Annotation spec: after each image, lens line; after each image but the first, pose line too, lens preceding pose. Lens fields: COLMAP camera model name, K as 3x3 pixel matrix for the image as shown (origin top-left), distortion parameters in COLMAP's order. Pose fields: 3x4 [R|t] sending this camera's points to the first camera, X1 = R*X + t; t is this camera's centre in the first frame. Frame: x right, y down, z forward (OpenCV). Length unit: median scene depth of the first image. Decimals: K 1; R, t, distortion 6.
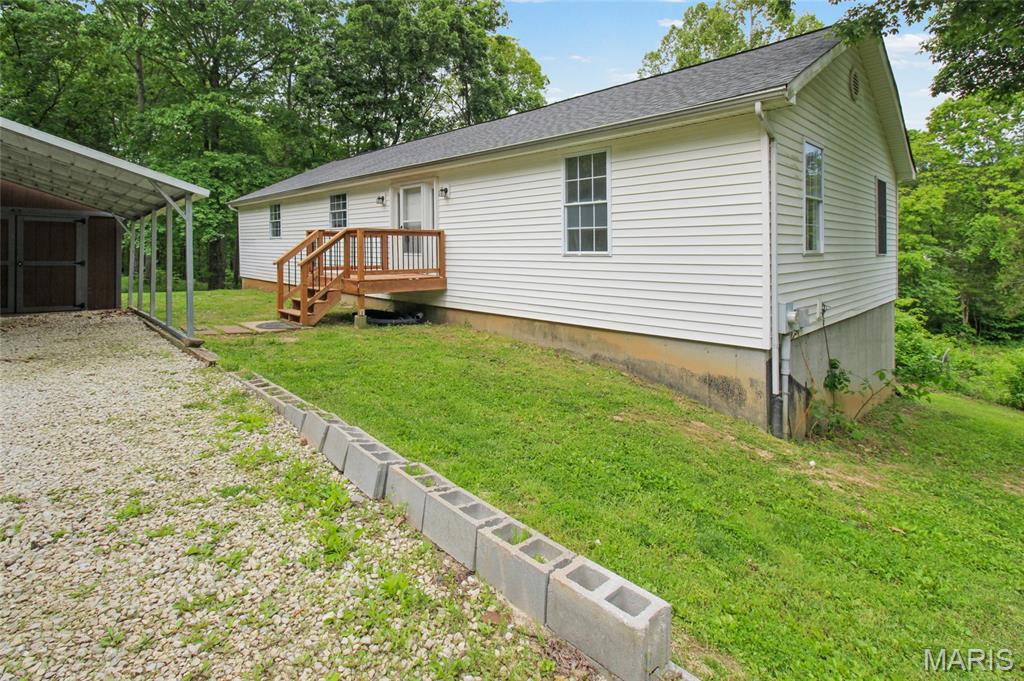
lens RADIAL K [[484.2, 0, 494.3], [0, 484.2, 252.7], [0, 0, 1]] dist [-0.011394, -0.000744]
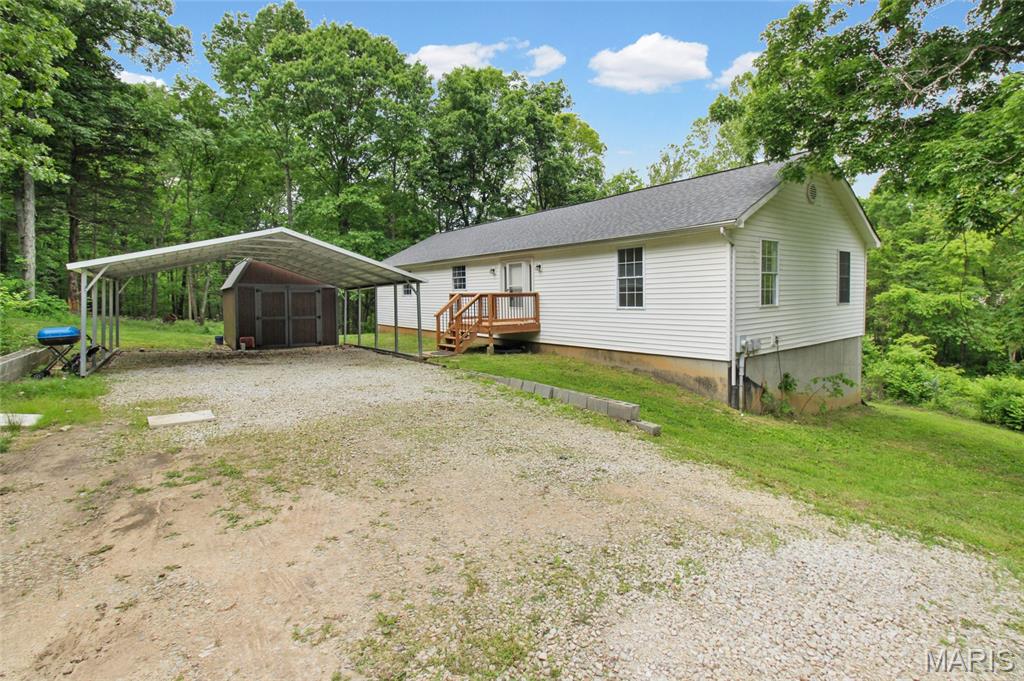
lens RADIAL K [[481.8, 0, 523.2], [0, 481.8, 327.3], [0, 0, 1]] dist [0.015036, -0.000047]
pose [[0.998174, -0.010454, -0.059501, -0.067586], [0.014217, 0.997902, 0.063166, -0.036062], [0.058716, -0.063897, 0.996228, -0.576784]]
